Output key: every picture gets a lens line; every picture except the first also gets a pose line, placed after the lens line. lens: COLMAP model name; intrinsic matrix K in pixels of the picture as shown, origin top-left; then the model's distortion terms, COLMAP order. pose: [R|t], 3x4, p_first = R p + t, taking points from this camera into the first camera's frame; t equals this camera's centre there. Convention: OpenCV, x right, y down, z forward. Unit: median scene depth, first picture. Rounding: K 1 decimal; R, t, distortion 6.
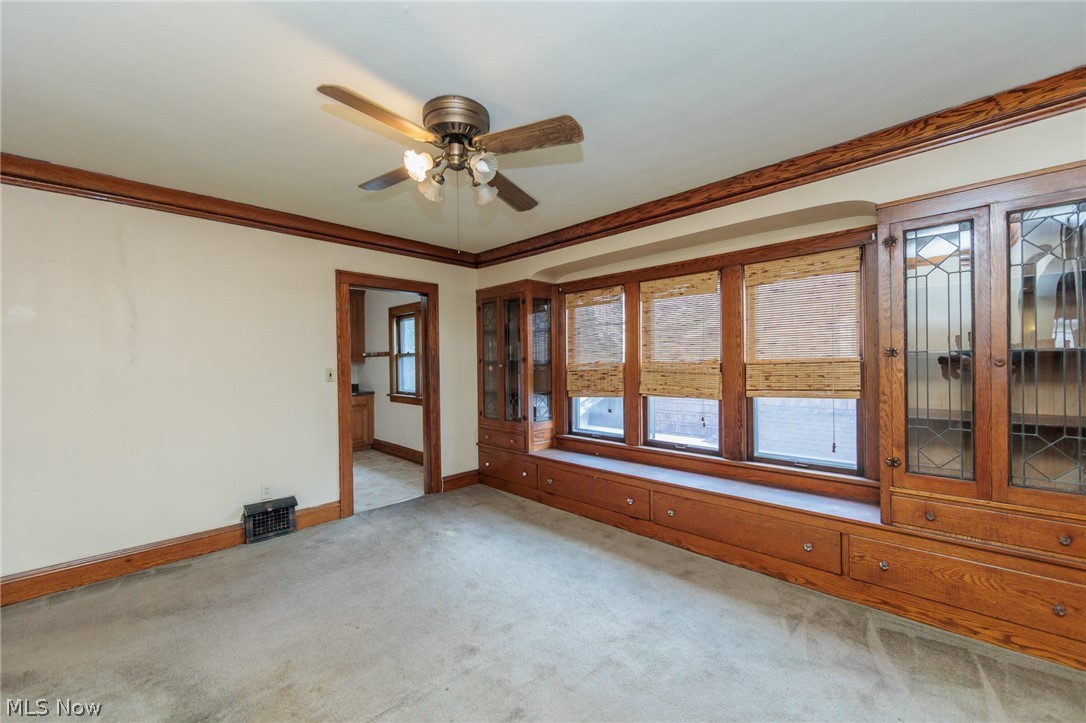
lens RADIAL K [[427.5, 0, 530.5], [0, 427.5, 361.6], [0, 0, 1]] dist [-0.002650, -0.000172]
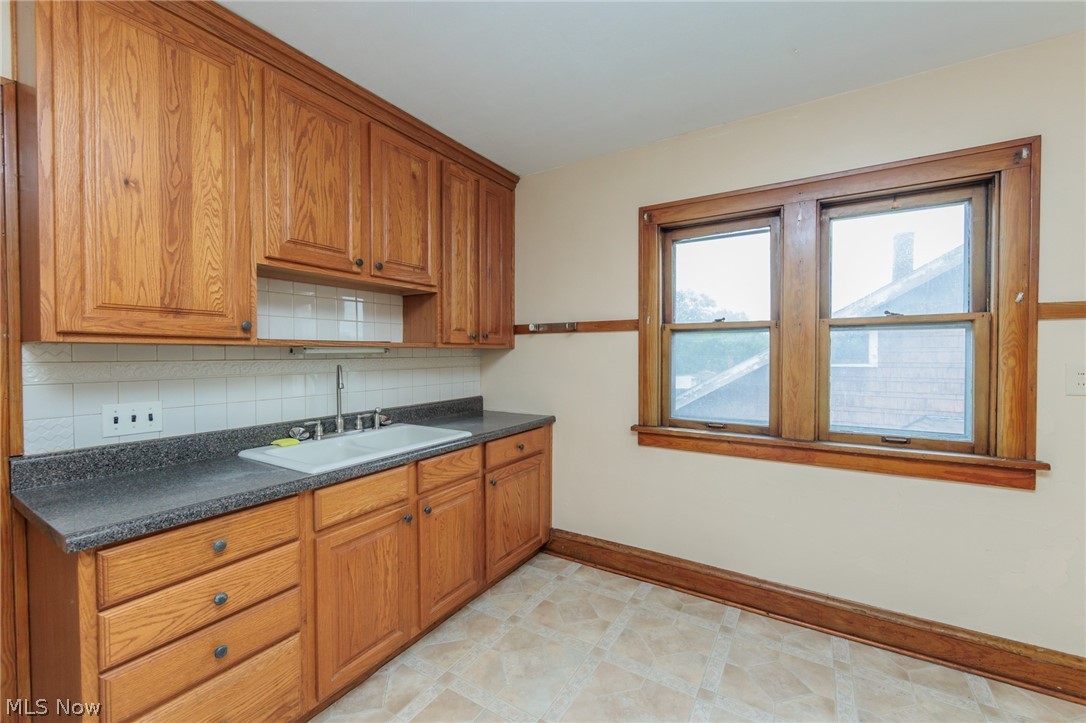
lens RADIAL K [[423.6, 0, 566.5], [0, 423.6, 364.5], [0, 0, 1]] dist [-0.002536, 0.000020]
pose [[0.960294, 0.013301, 0.278674, -0.925917], [-0.017167, 0.999787, 0.011437, 0.027911], [-0.278462, -0.015766, 0.960318, 1.180843]]
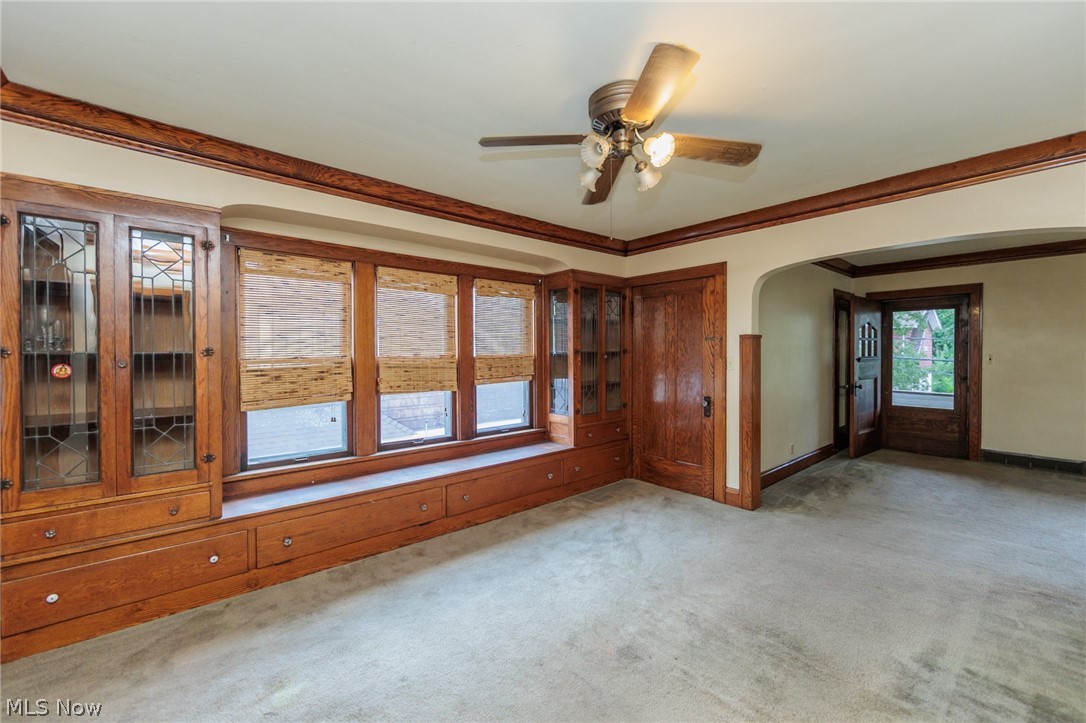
lens RADIAL K [[445.4, 0, 554.3], [0, 445.4, 354.6], [0, 0, 1]] dist [-0.002607, -0.000096]
pose [[0.053726, 0.008844, 0.998517, -0.687042], [0.002126, 0.999957, -0.008971, 0.005868], [-0.998553, 0.002605, 0.053705, 0.640141]]
